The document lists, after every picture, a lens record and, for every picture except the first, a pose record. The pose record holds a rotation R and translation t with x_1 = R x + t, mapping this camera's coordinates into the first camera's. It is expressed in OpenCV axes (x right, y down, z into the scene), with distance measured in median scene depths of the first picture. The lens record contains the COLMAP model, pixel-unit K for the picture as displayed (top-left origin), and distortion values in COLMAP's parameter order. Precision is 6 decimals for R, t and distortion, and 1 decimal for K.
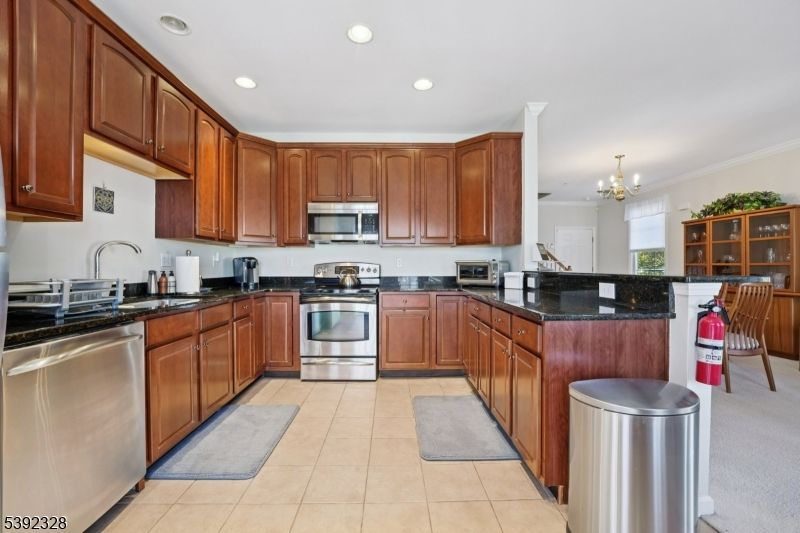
lens RADIAL K [[329.7, 0, 400.0], [0, 329.7, 266.5], [0, 0, 1]] dist [-0.002914, -0.000259]
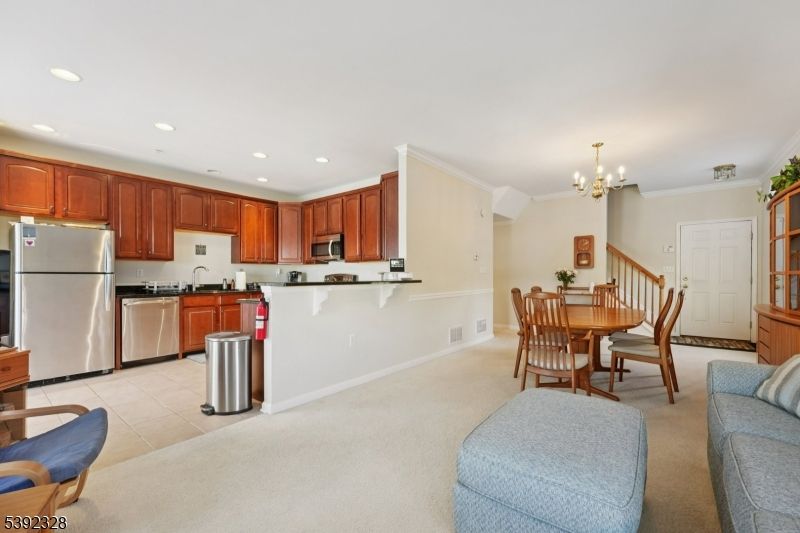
lens RADIAL K [[326.0, 0, 395.7], [0, 326.0, 279.5], [0, 0, 1]] dist [0.000260, 0.000279]
pose [[0.778457, 0.002412, -0.627693, 1.162487], [0.003370, 0.999962, 0.008022, 0.003153], [0.627689, -0.008361, 0.778419, 0.011596]]
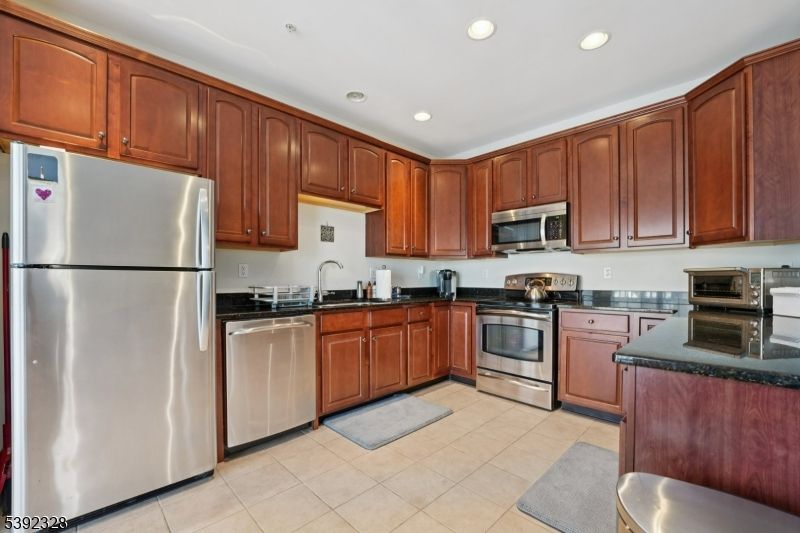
lens RADIAL K [[335.2, 0, 400.5], [0, 335.2, 283.6], [0, 0, 1]] dist [-0.018538, 0.000135]
pose [[0.692128, 0.010310, -0.721701, 0.281573], [0.000781, 0.999887, 0.015032, 0.001787], [0.721775, -0.010968, 0.692041, 0.122841]]
